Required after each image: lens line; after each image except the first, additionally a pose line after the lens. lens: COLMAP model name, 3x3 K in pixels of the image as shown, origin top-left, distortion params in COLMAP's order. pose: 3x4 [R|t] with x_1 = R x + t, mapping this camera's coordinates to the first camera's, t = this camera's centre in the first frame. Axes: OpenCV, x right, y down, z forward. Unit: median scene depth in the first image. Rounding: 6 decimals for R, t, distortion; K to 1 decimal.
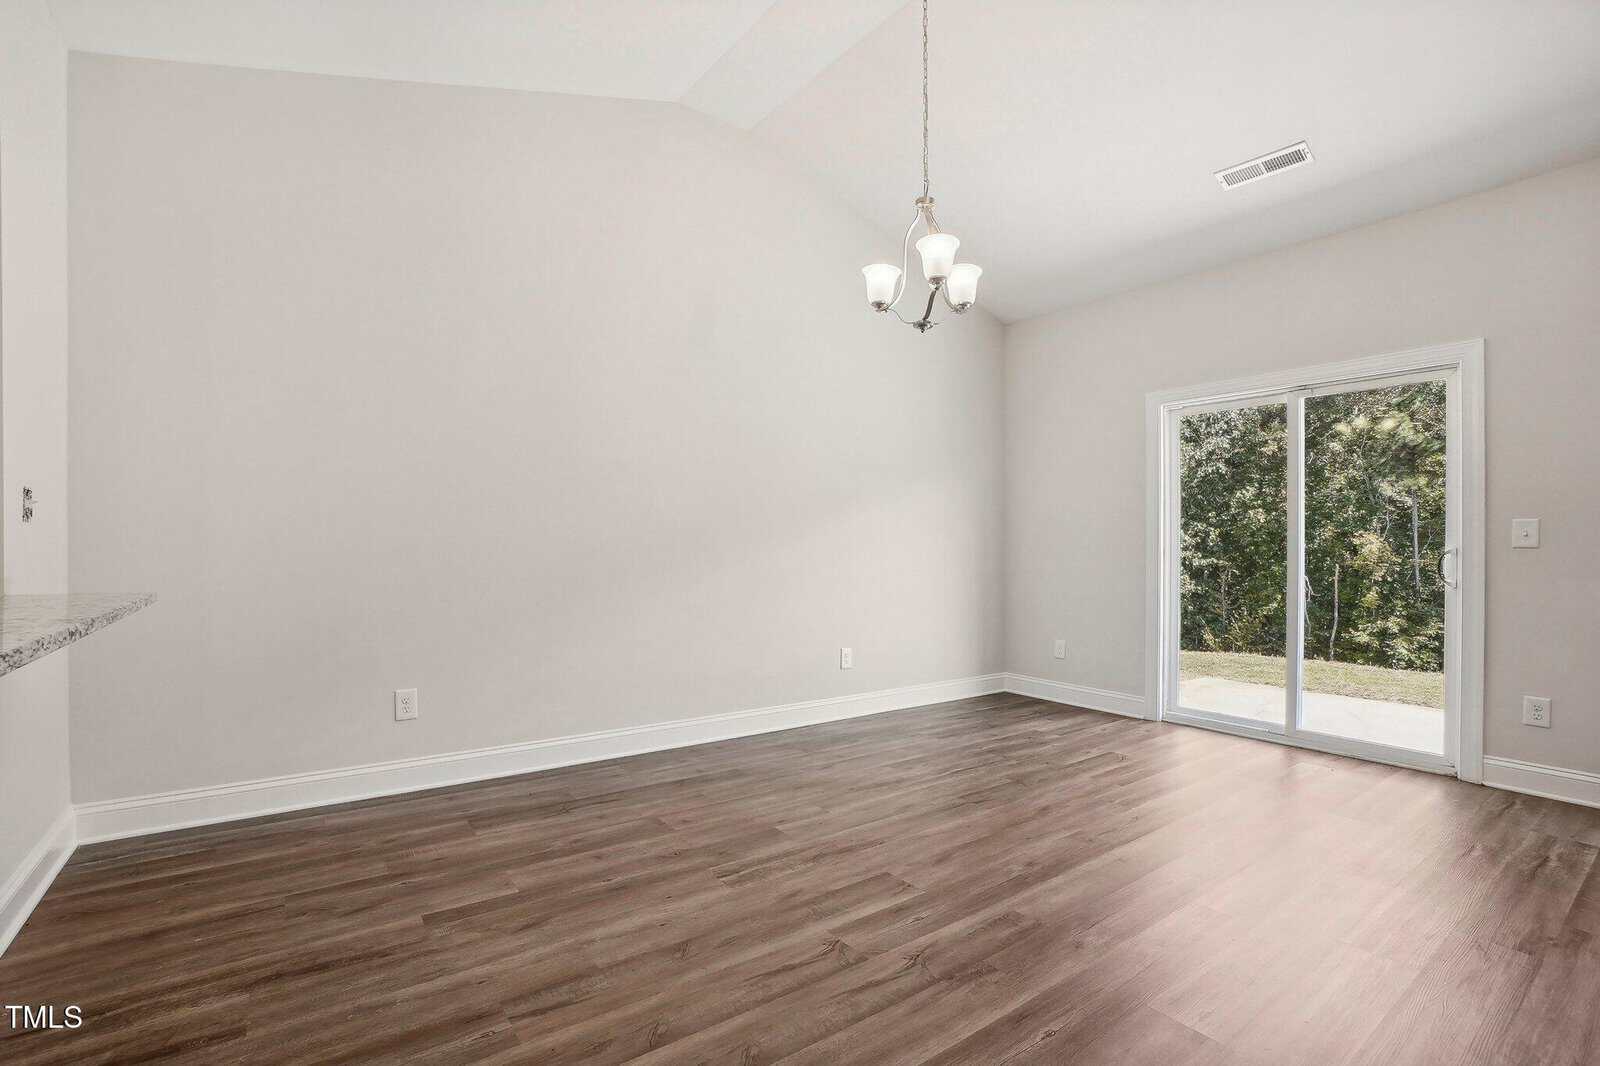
lens RADIAL K [[716.0, 0, 794.6], [0, 716.0, 556.0], [0, 0, 1]] dist [-0.058514, 0.018893]
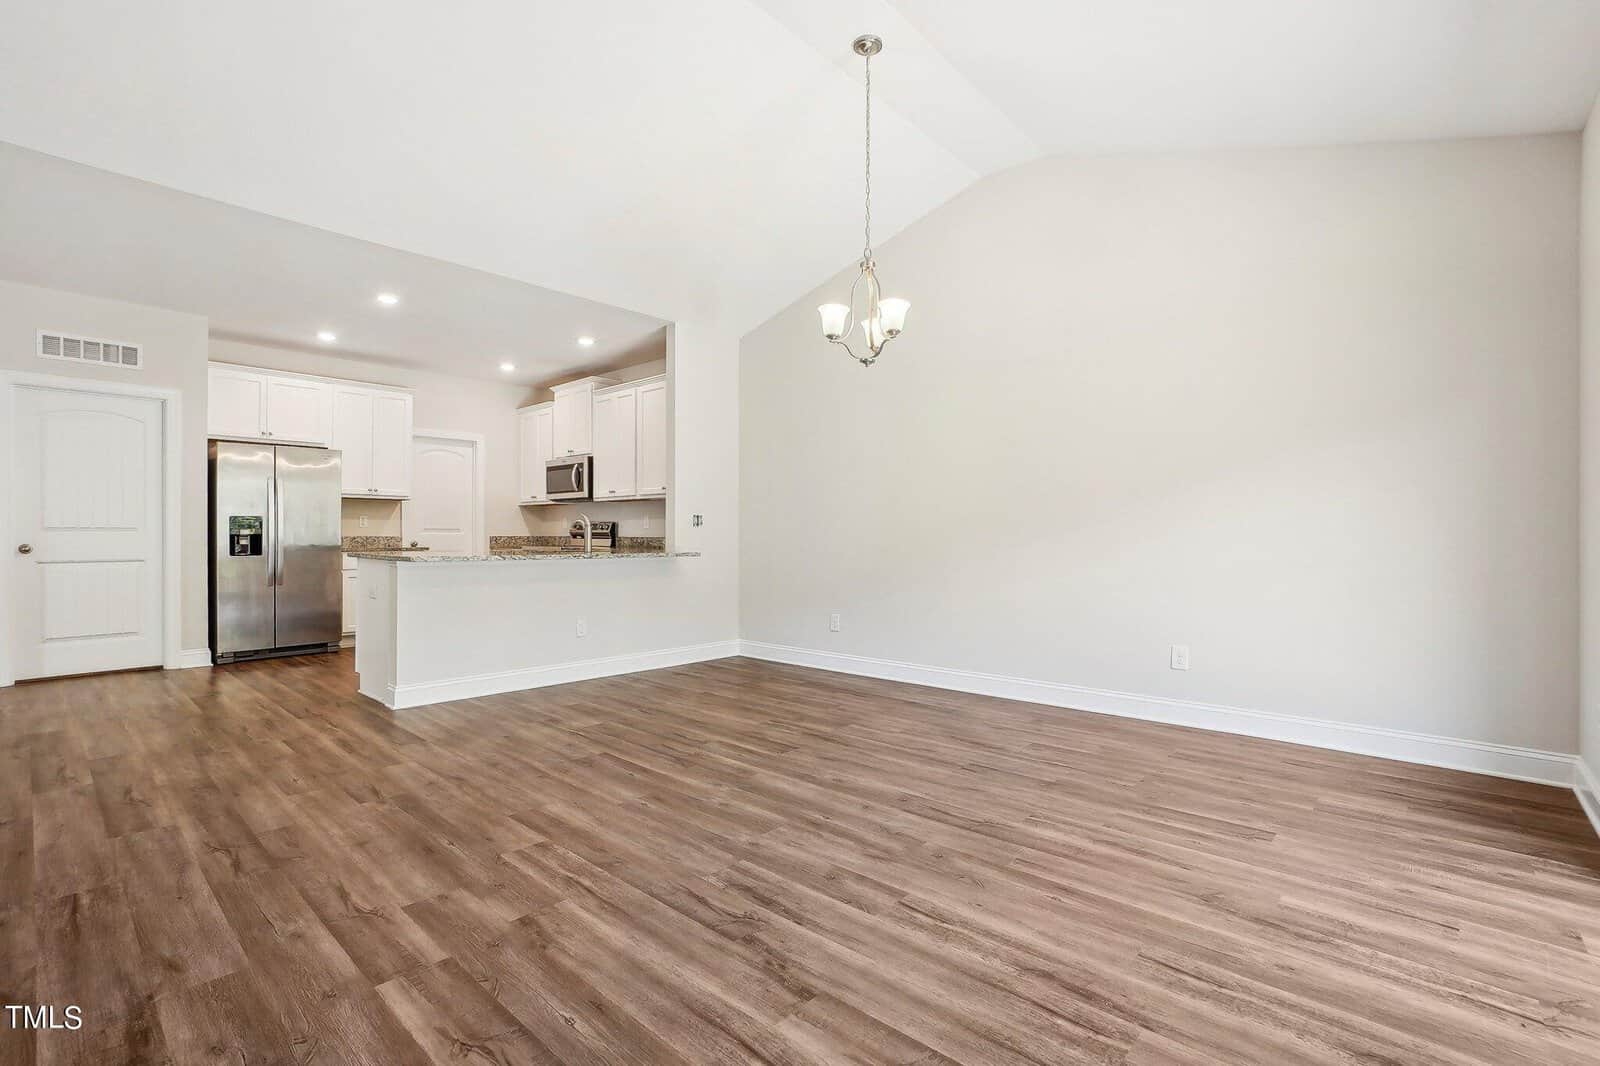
lens RADIAL K [[726.0, 0, 793.9], [0, 726.0, 550.1], [0, 0, 1]] dist [-0.059666, 0.019922]
pose [[0.208936, 0.011592, -0.977861, 1.300287], [-0.009895, 0.999904, 0.009739, 0.009662], [0.977879, 0.007641, 0.209031, 0.532508]]
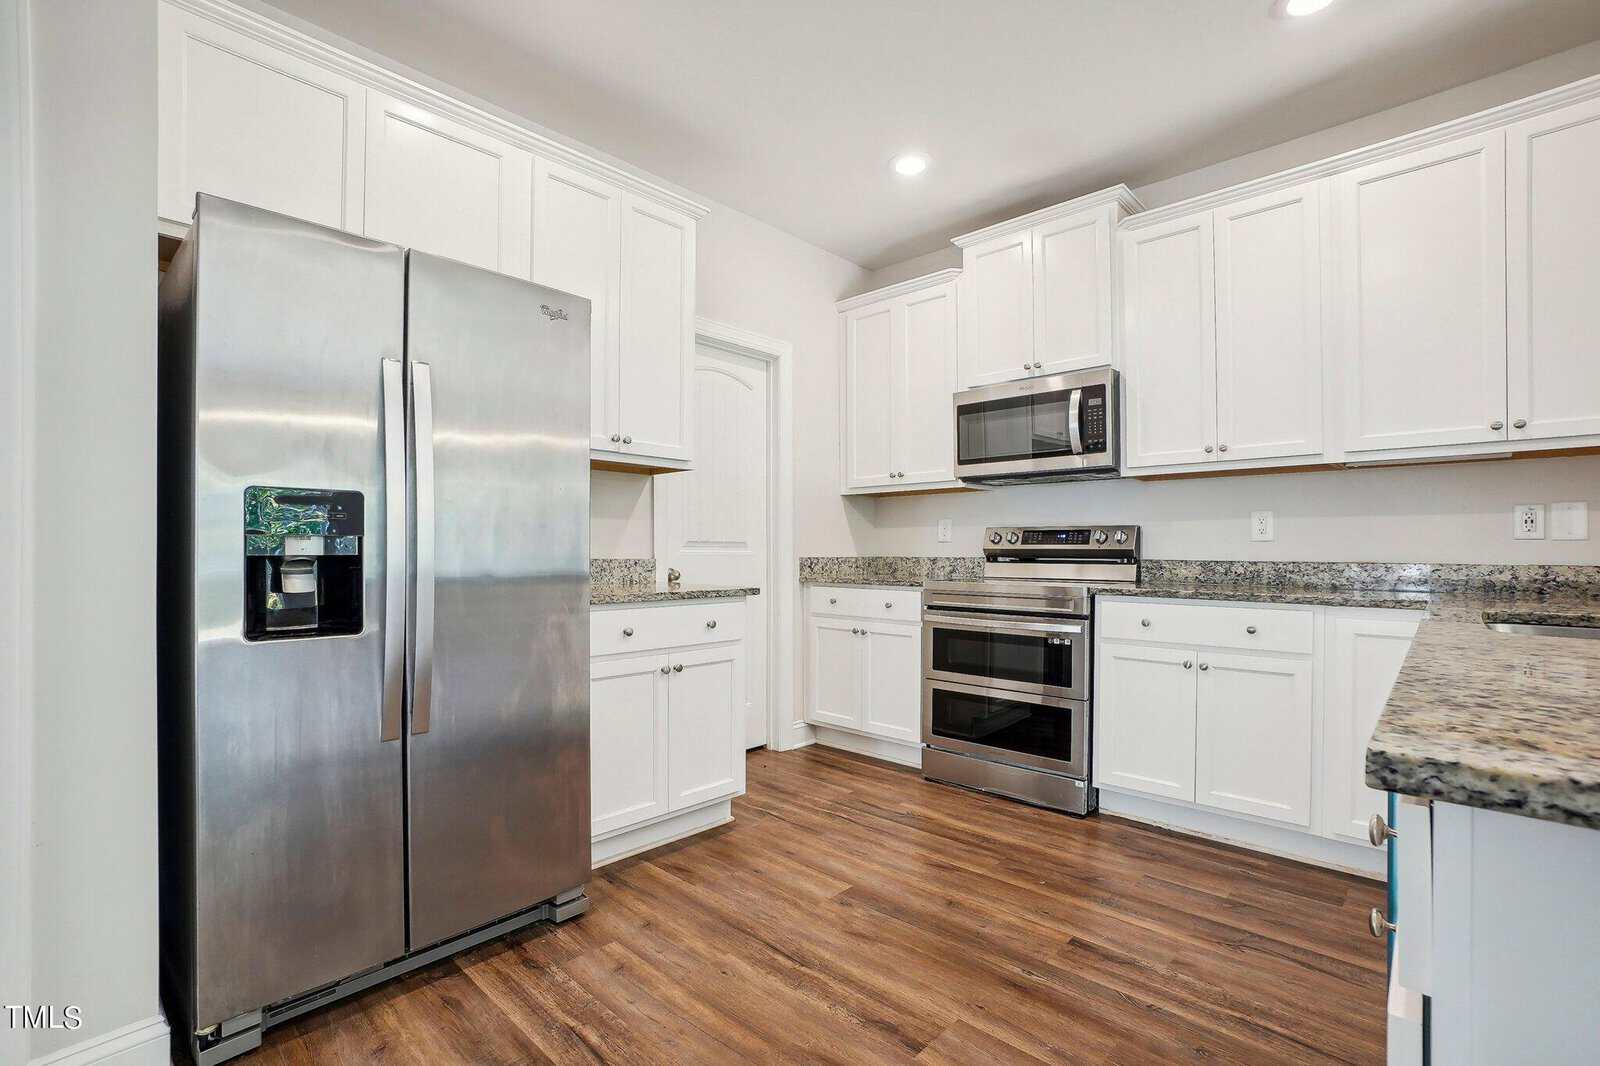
lens RADIAL K [[716.0, 0, 794.6], [0, 716.0, 556.0], [0, 0, 1]] dist [-0.058514, 0.018893]
pose [[0.190517, -0.000862, -0.981683, -0.359854], [-0.010904, 0.999936, -0.002994, -0.002897], [0.981623, 0.011274, 0.190496, -0.291992]]
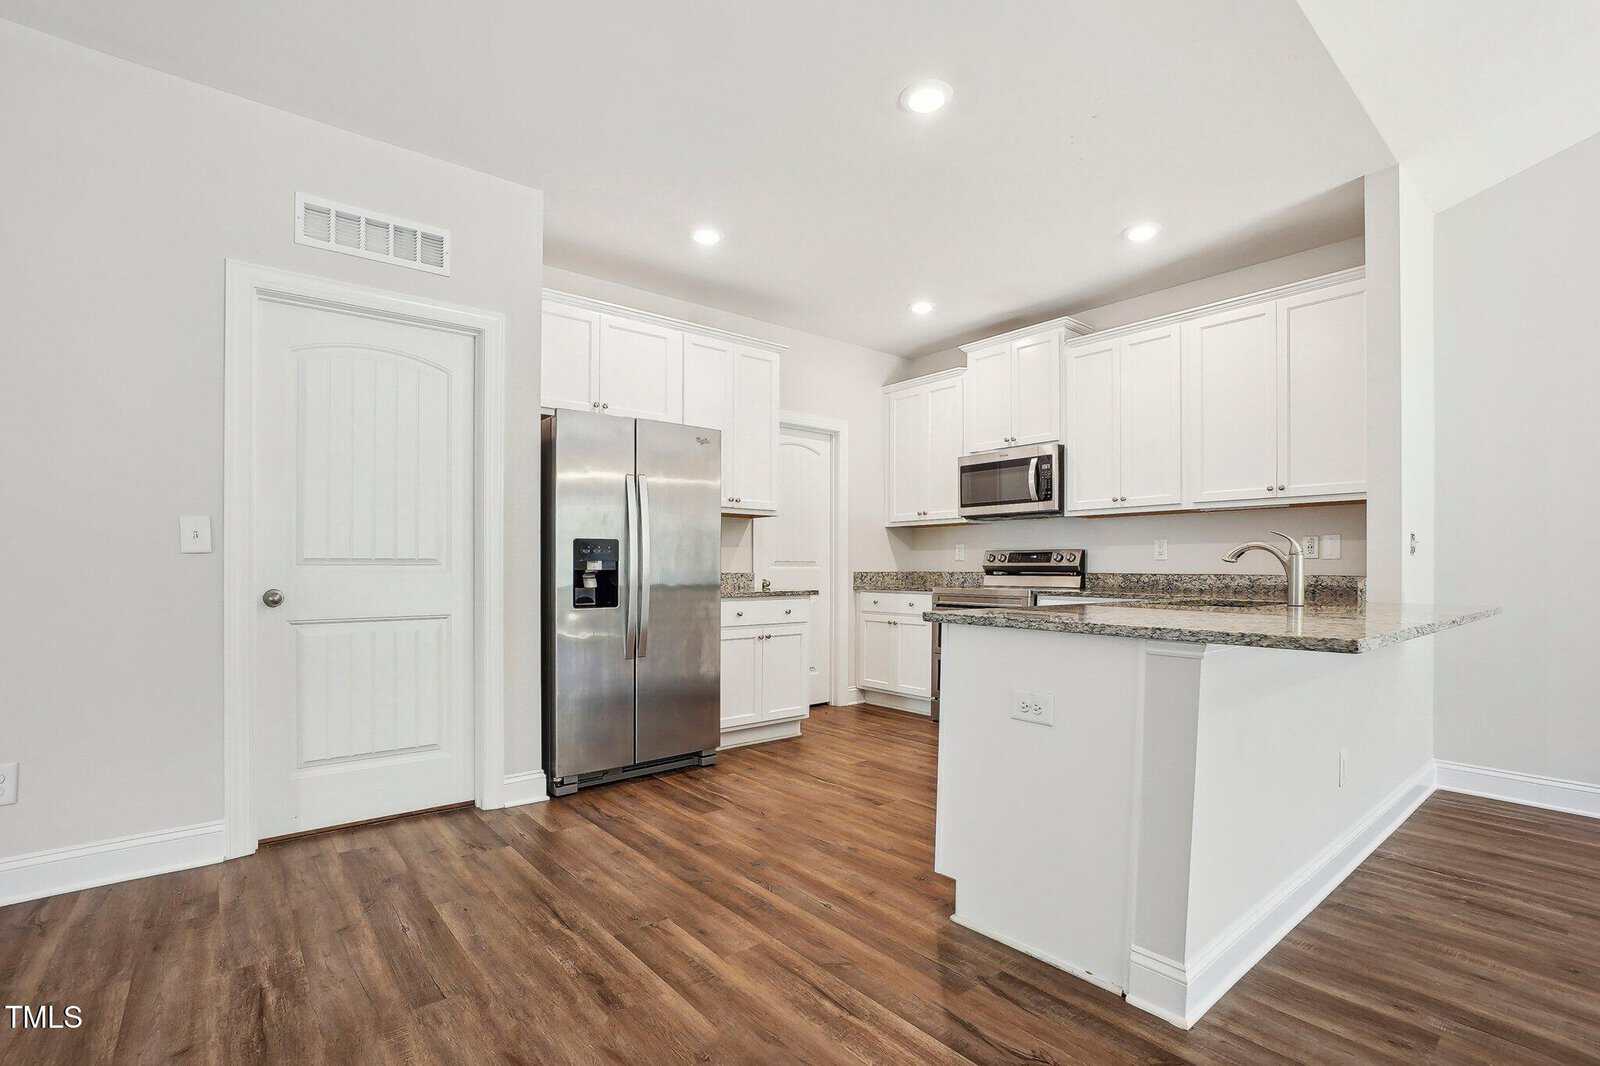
lens RADIAL K [[741.0, 0, 794.1], [0, 741.0, 571.1], [0, 0, 1]] dist [-0.031531, 0.016904]
pose [[0.059832, -0.003621, -0.998202, 0.271899], [-0.010431, 0.999937, -0.004253, 0.003326], [0.998154, 0.010667, 0.059791, -0.303331]]
